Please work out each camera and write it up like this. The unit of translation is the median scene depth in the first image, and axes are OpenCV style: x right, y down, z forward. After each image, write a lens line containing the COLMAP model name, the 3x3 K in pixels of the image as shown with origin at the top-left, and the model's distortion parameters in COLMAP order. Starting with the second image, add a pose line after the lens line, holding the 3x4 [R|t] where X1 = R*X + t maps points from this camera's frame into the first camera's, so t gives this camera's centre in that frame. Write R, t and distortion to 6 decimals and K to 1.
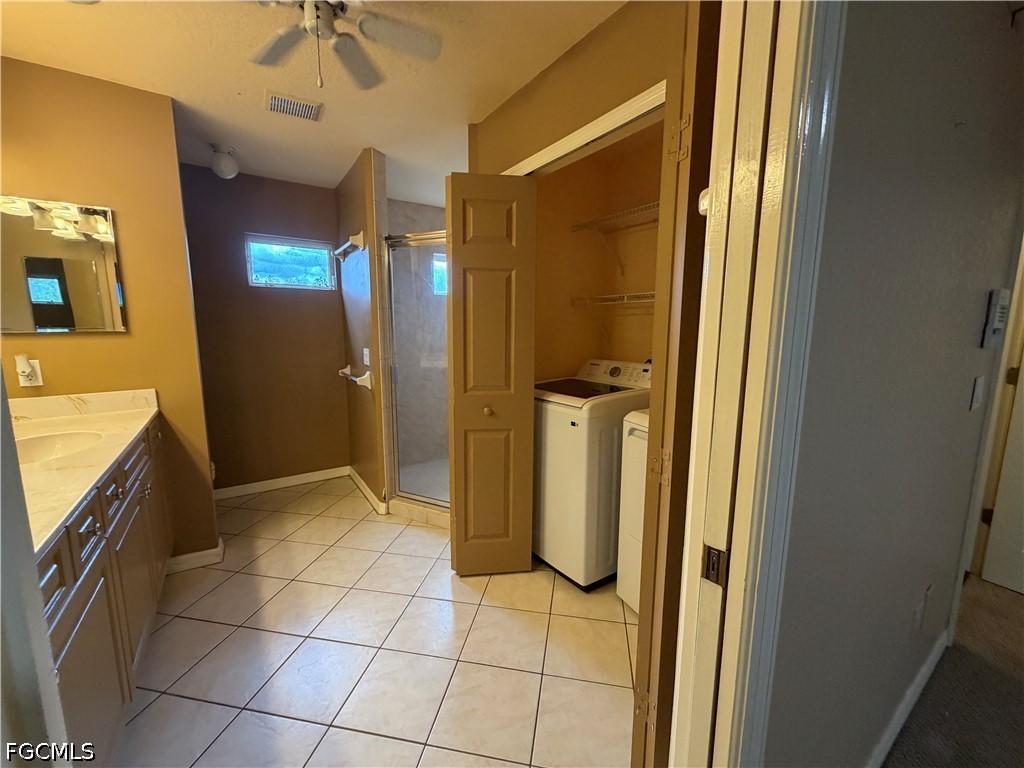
lens RADIAL K [[411.5, 0, 509.7], [0, 411.5, 383.5], [0, 0, 1]] dist [0.003396, 0.000495]
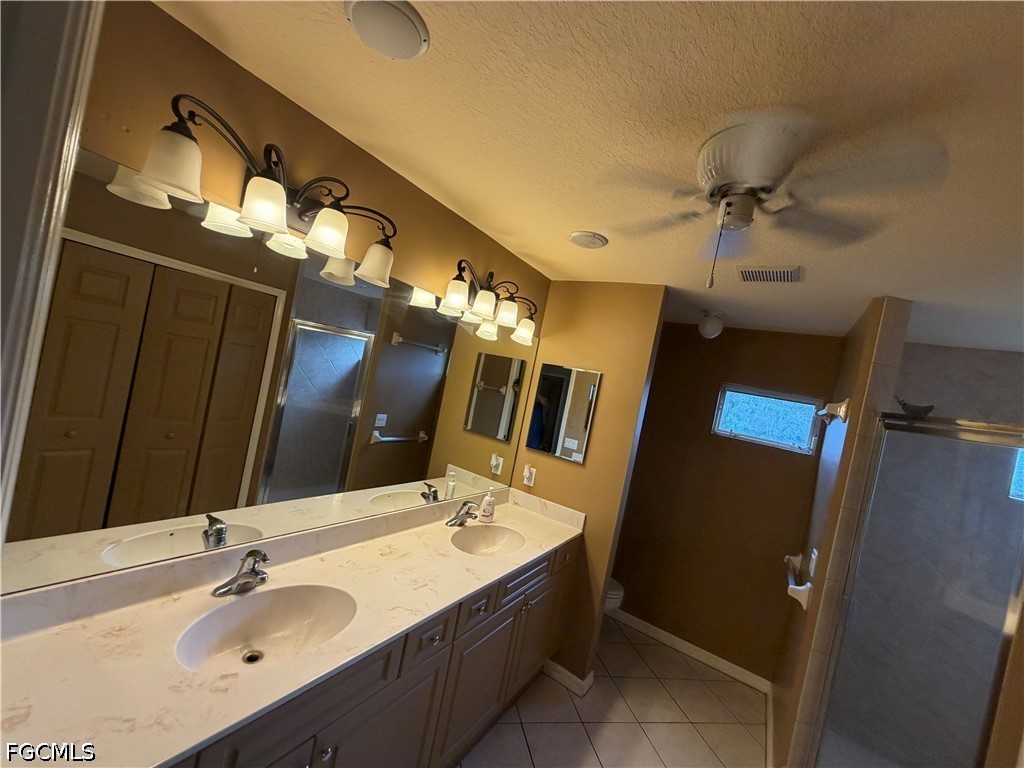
lens RADIAL K [[411.5, 0, 513.4], [0, 411.5, 383.0], [0, 0, 1]] dist [0.003396, 0.000495]
pose [[0.398557, 0.090074, -0.912710, 0.088237], [-0.323481, 0.945017, -0.047994, -0.189190], [0.858203, 0.314372, 0.405780, 0.194858]]
